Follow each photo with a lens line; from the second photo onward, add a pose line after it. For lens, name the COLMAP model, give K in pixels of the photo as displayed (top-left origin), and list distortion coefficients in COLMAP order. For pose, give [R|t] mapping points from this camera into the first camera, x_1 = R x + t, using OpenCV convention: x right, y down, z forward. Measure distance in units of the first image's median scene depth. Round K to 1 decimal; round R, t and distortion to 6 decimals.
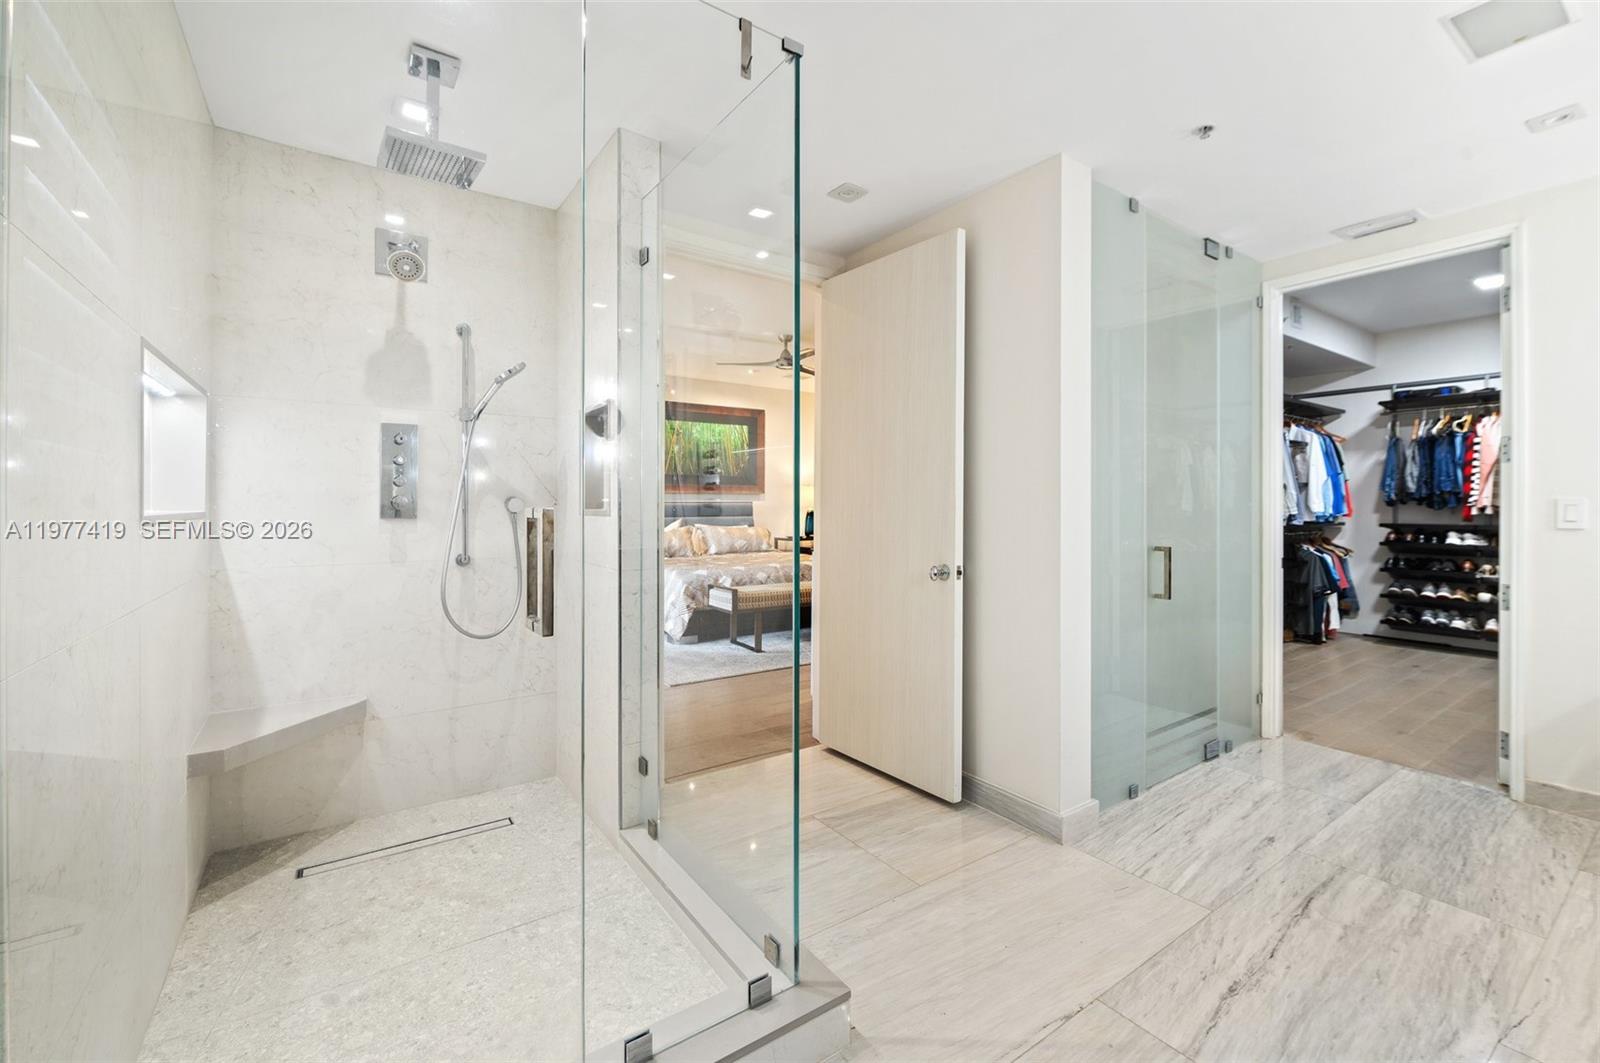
lens RADIAL K [[675.2, 0, 799.9], [0, 675.2, 501.3], [0, 0, 1]] dist [0.000022, -0.000002]
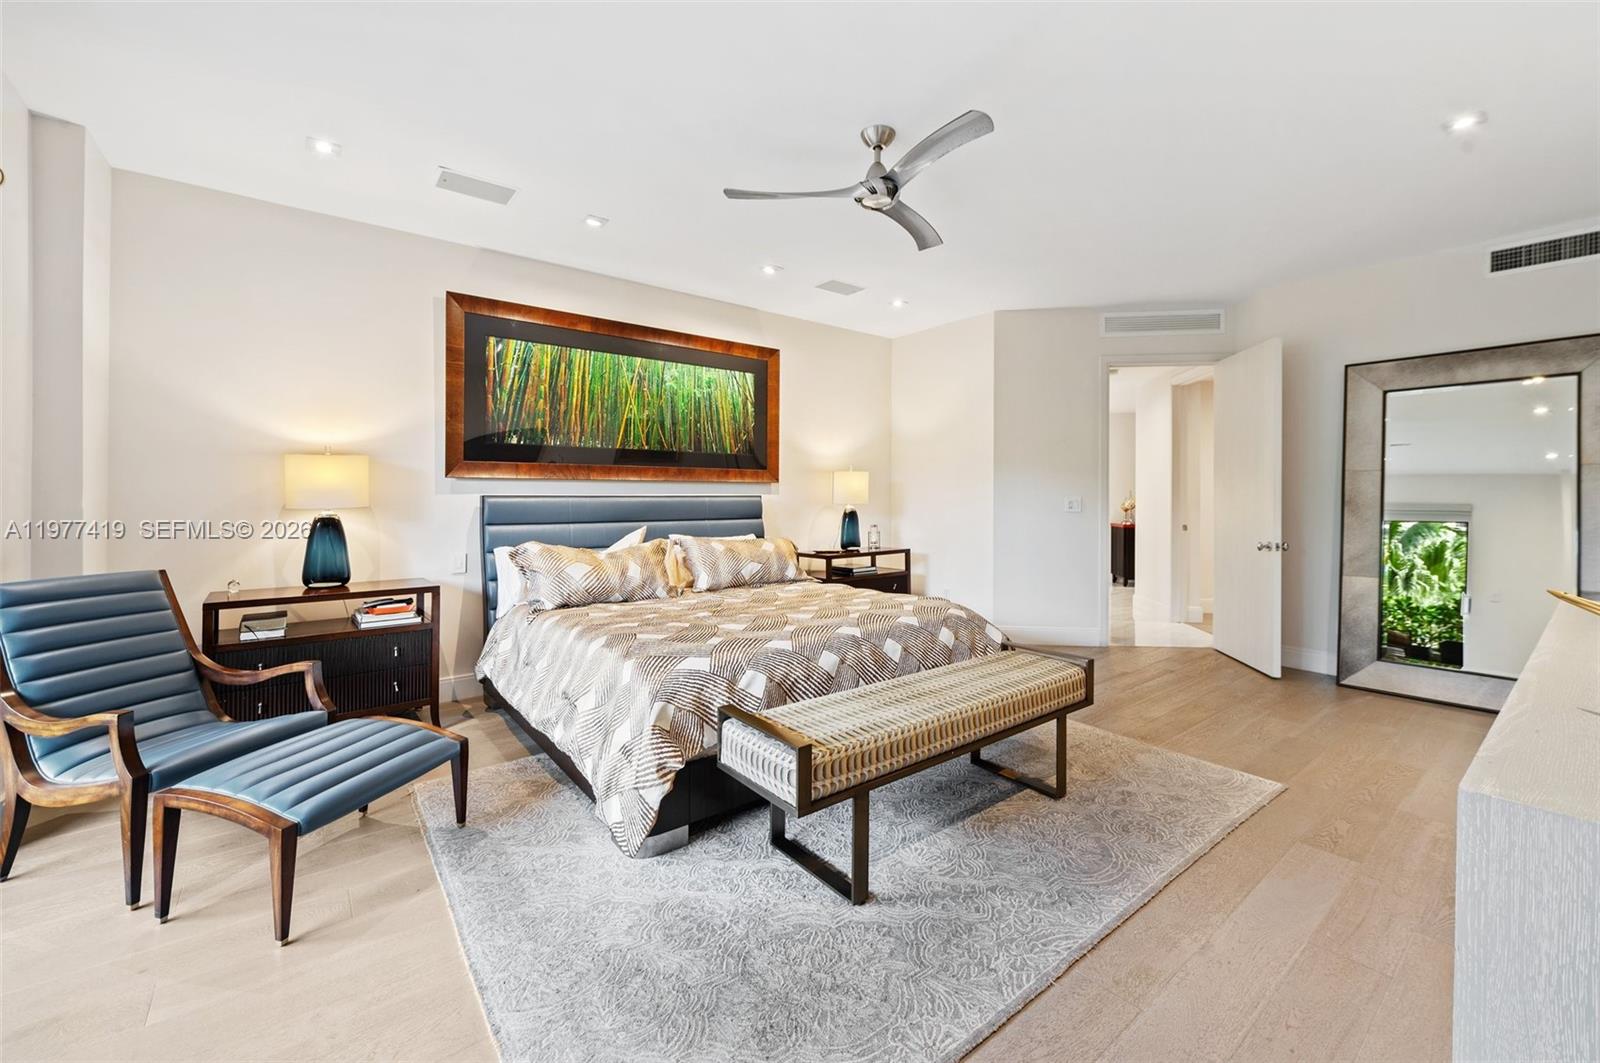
lens RADIAL K [[653.3, 0, 800.5], [0, 653.3, 494.9], [0, 0, 1]] dist [0.000982, 0.000077]
pose [[0.998150, -0.000567, 0.060799, -0.078317], [0.000642, 0.999999, -0.001216, 0.000821], [-0.060798, 0.001252, 0.998149, 0.440733]]
